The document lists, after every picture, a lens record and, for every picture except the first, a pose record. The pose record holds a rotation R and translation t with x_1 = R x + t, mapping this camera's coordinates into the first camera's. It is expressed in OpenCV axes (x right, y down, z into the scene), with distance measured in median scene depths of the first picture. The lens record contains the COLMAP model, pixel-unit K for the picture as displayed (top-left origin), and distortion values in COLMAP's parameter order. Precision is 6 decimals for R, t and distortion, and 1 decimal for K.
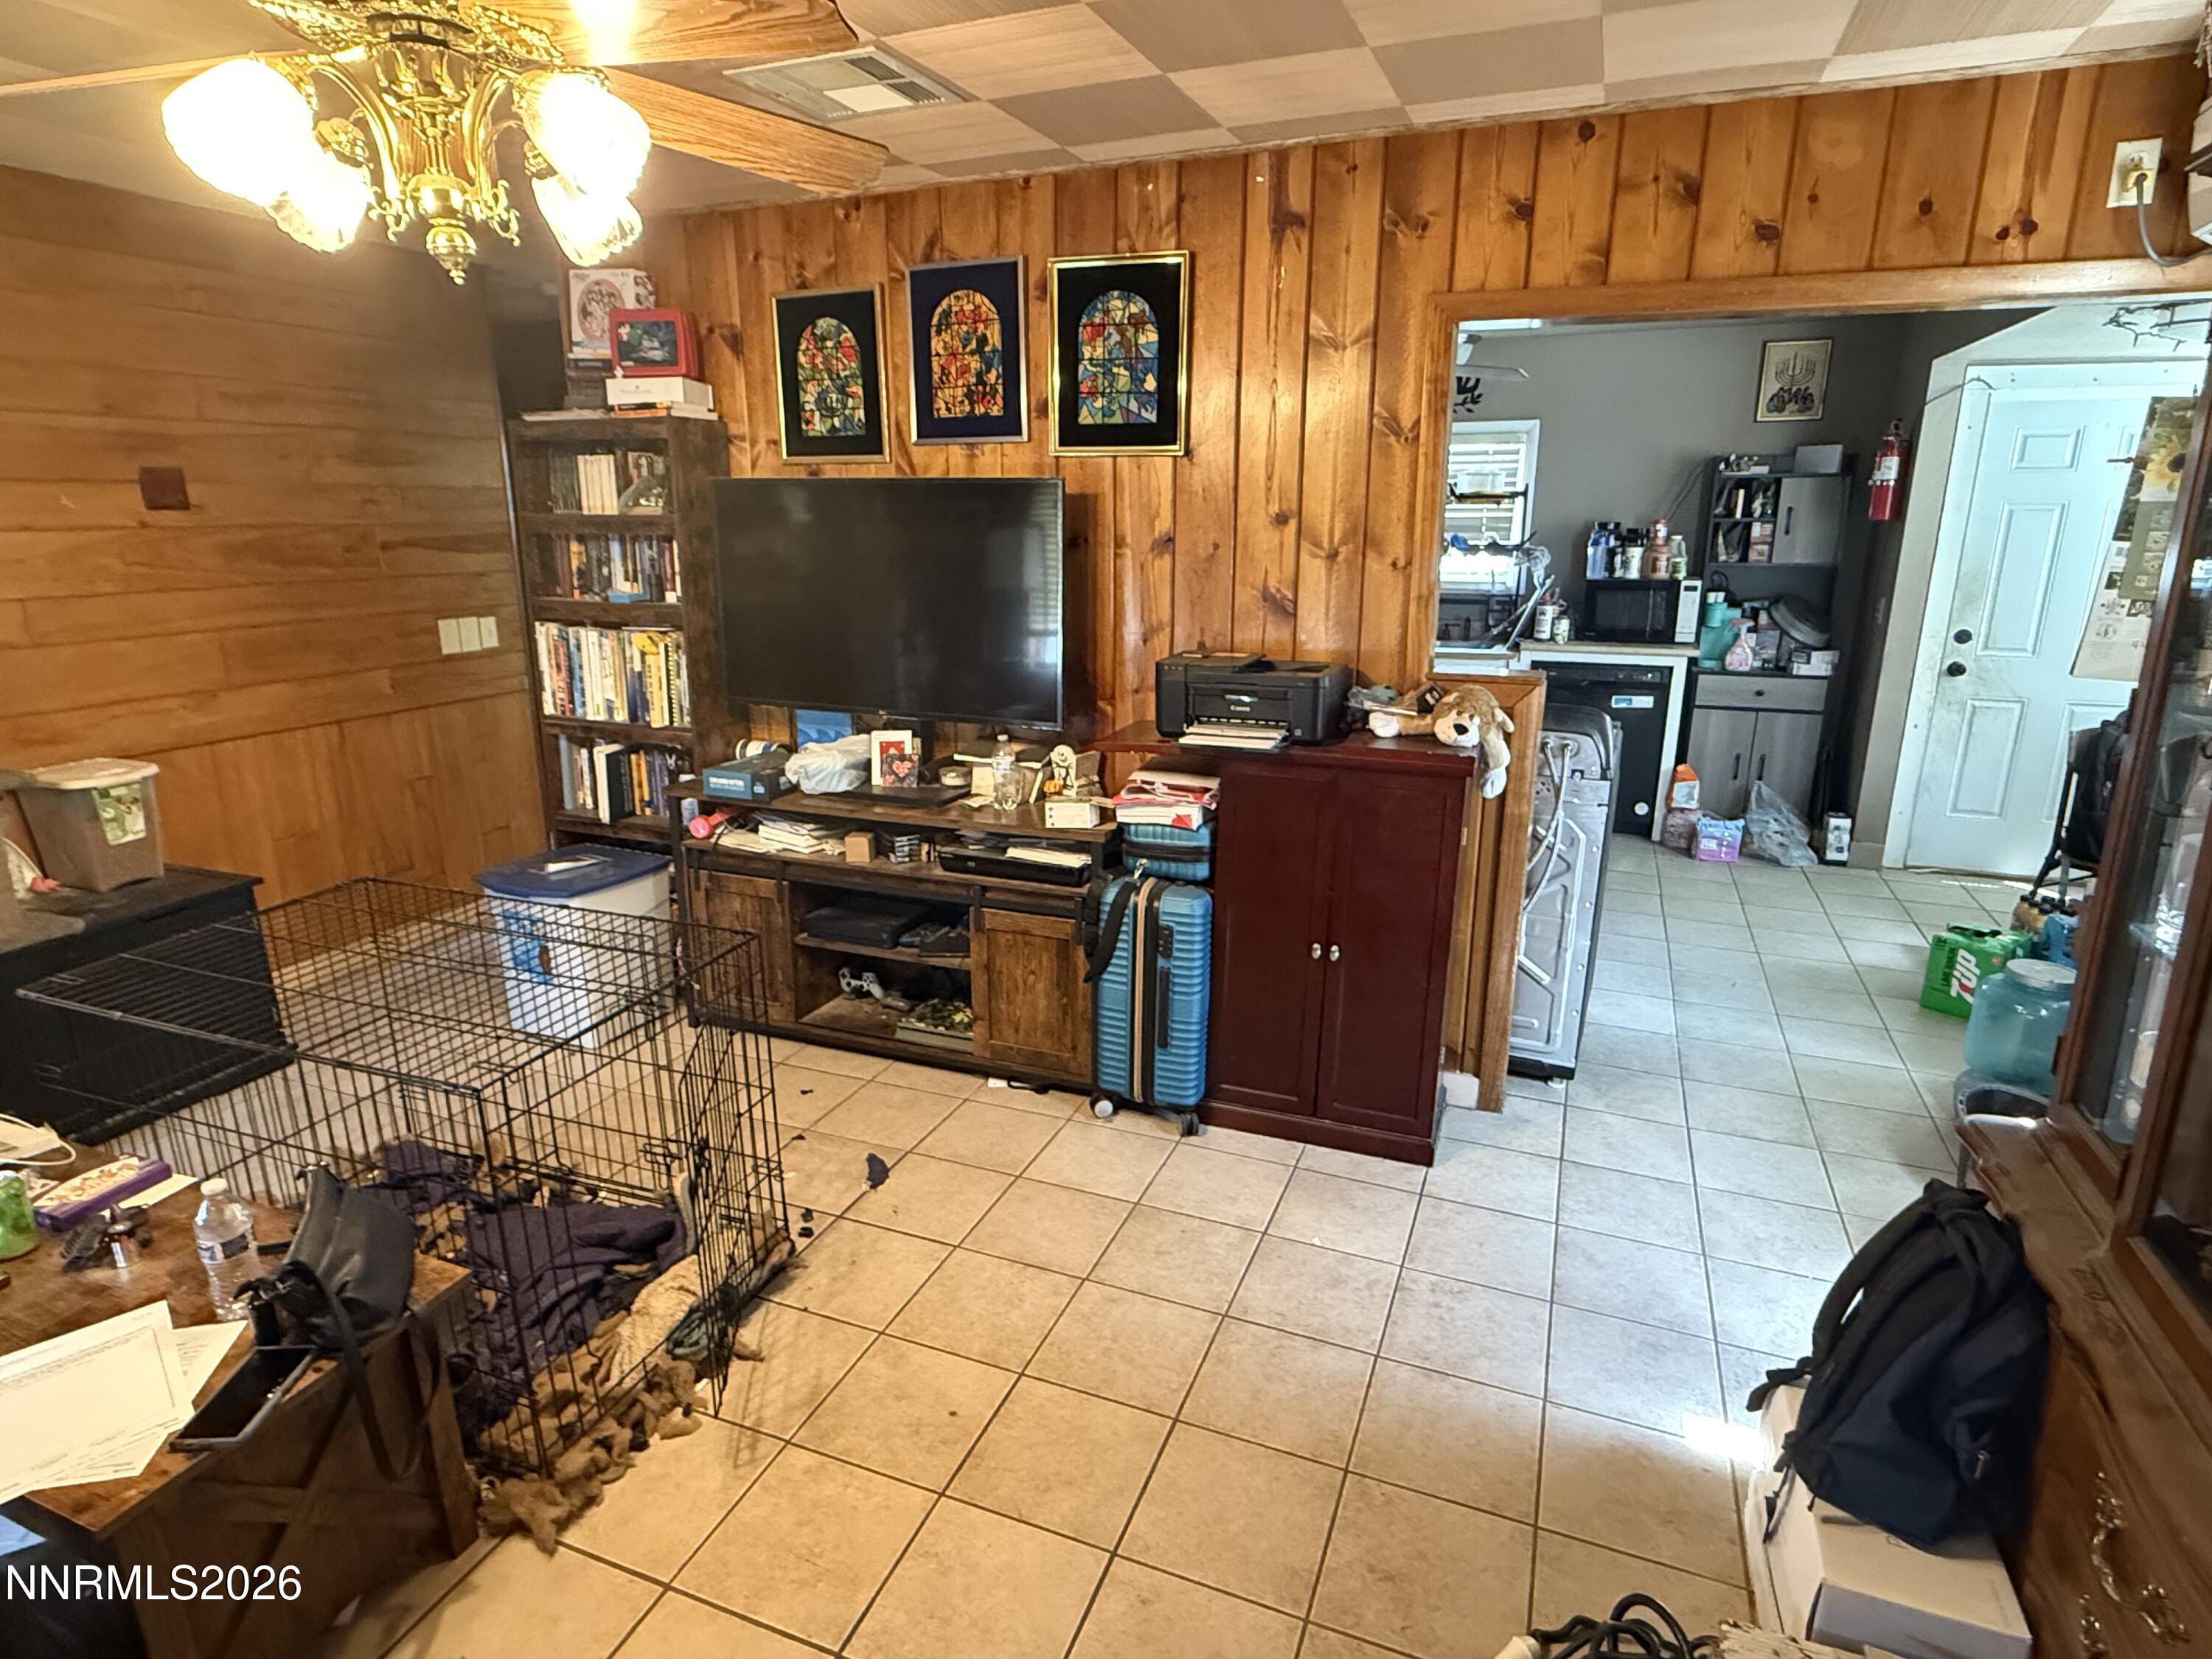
lens RADIAL K [[1206.1, 0, 1107.9], [0, 1206.1, 840.6], [0, 0, 1]] dist [-0.015559, -0.000858]
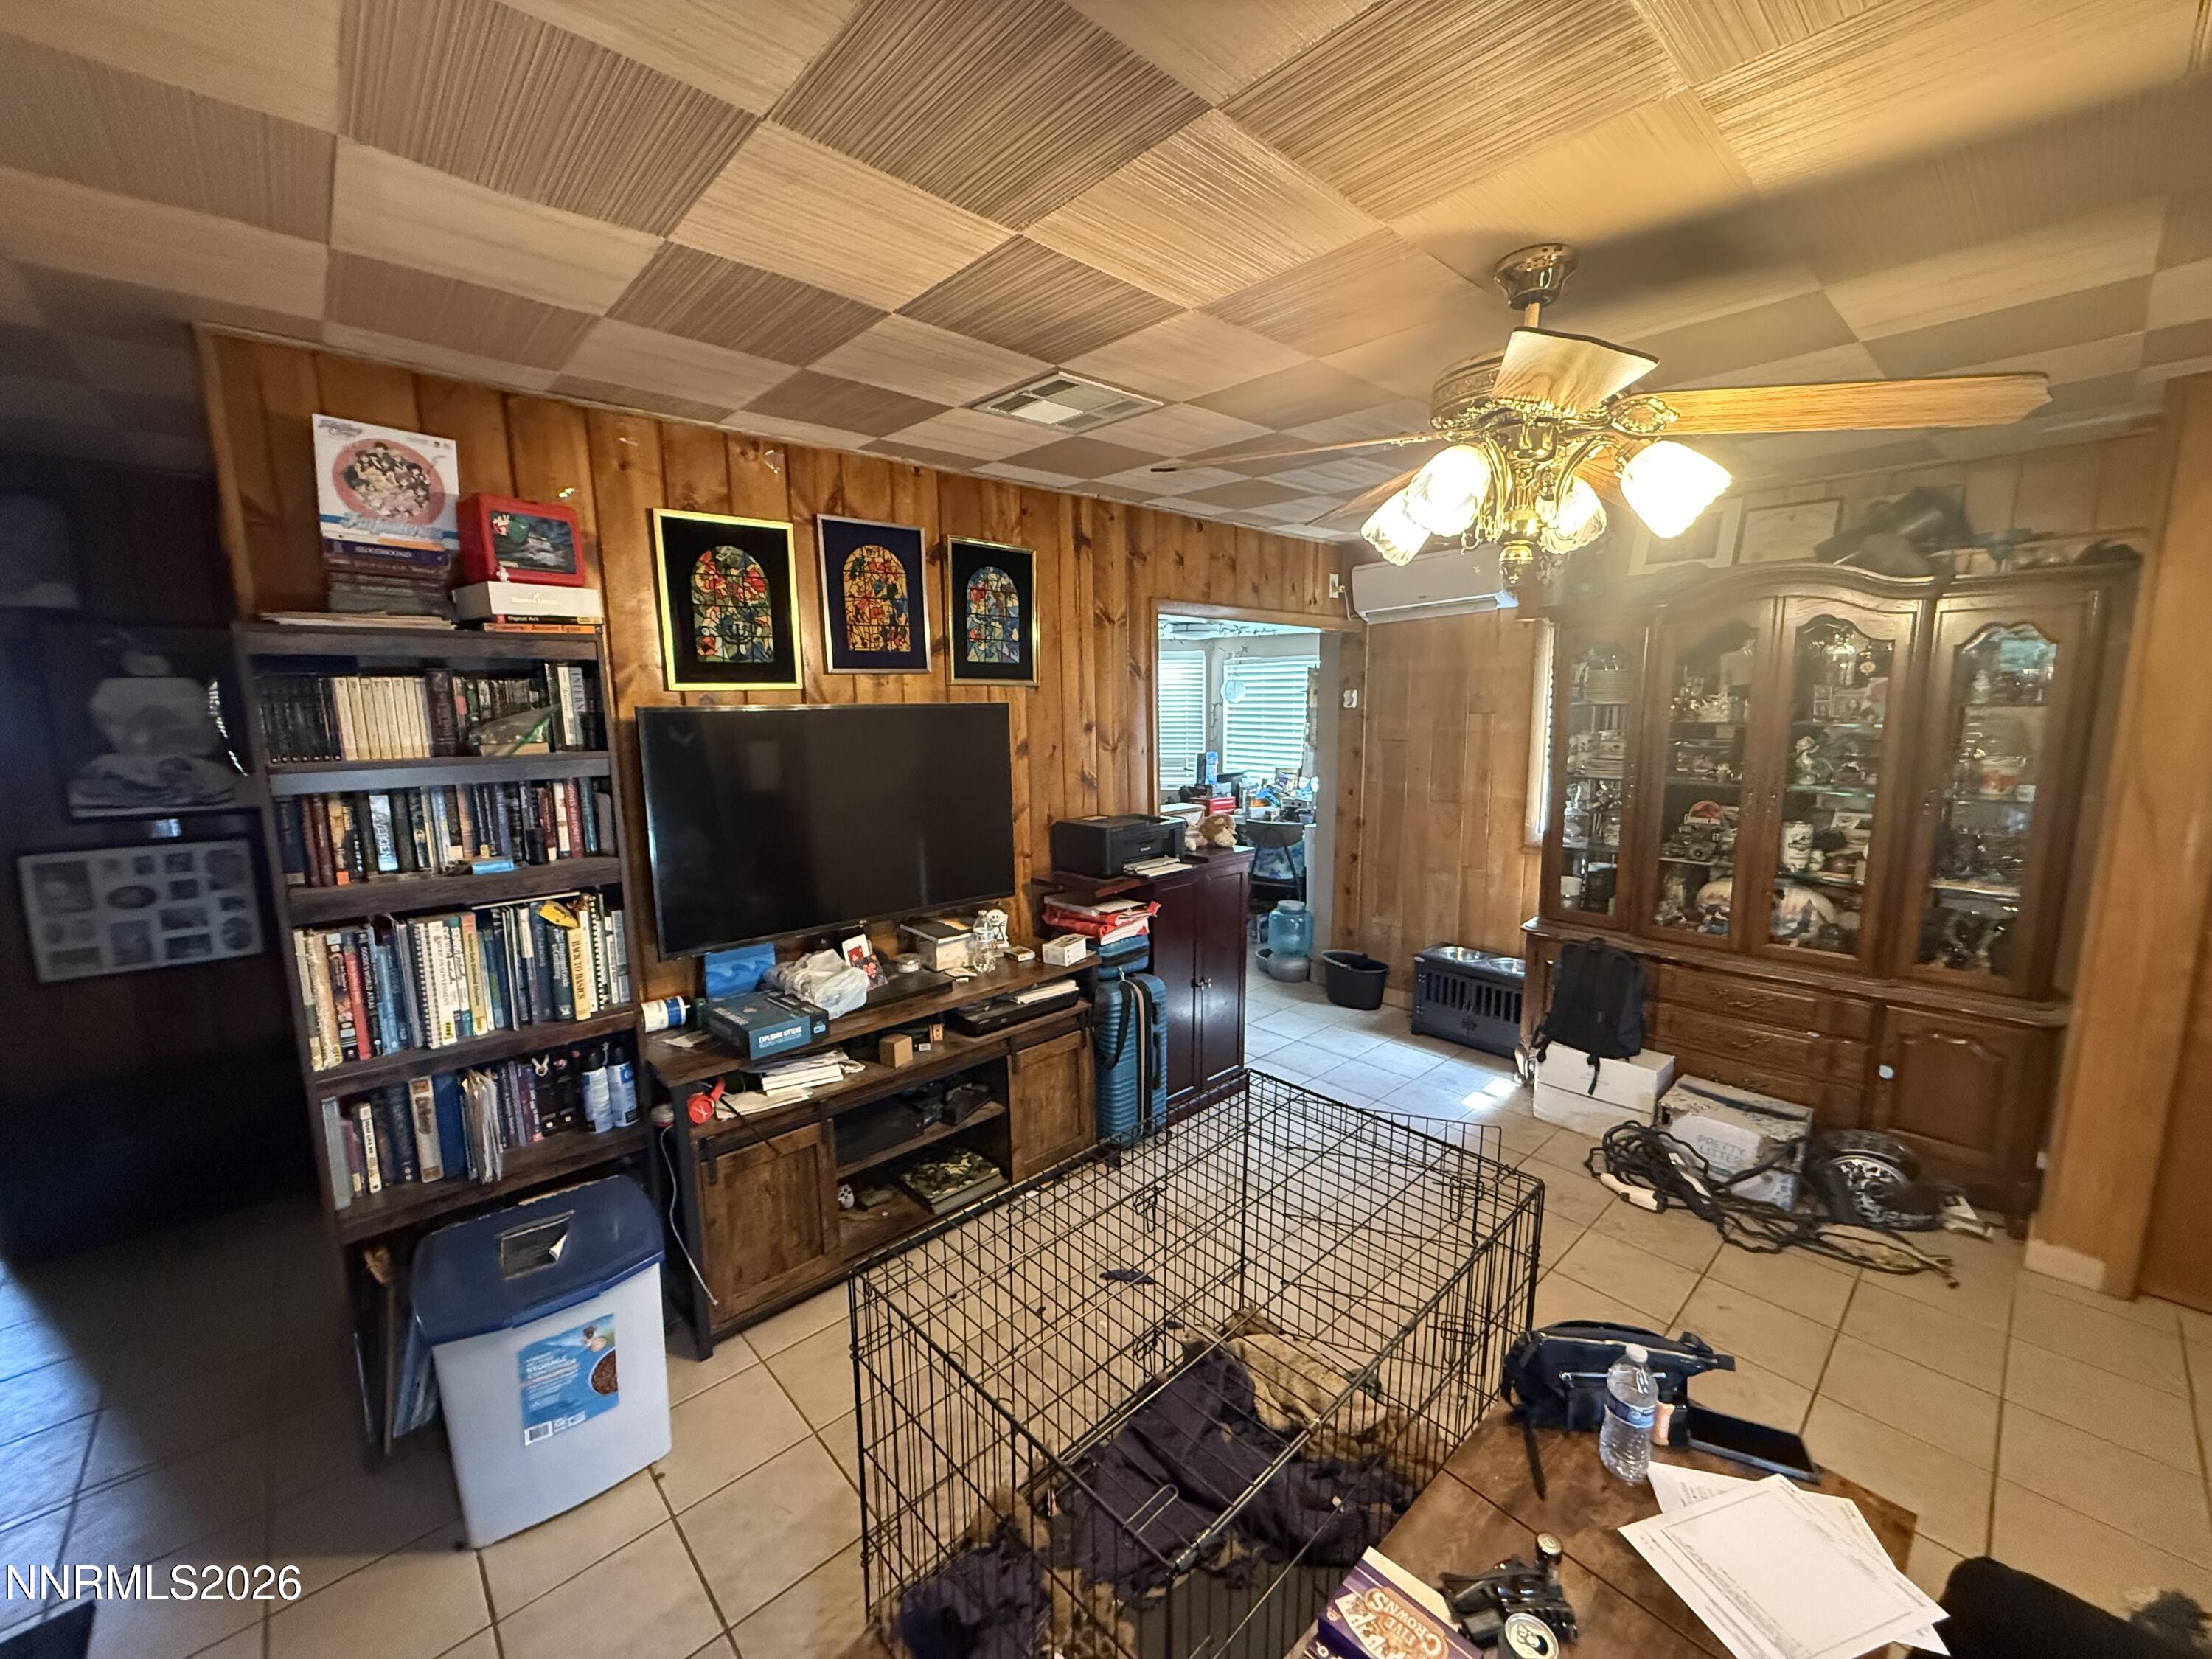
lens RADIAL K [[876.4, 0, 1107.6], [0, 876.4, 826.6], [0, 0, 1]] dist [-0.012414, 0.001169]
pose [[0.428778, -0.140338, 0.892443, -0.800413], [0.254245, 0.966679, 0.029859, -0.162466], [-0.866896, 0.214096, 0.450171, 0.478006]]
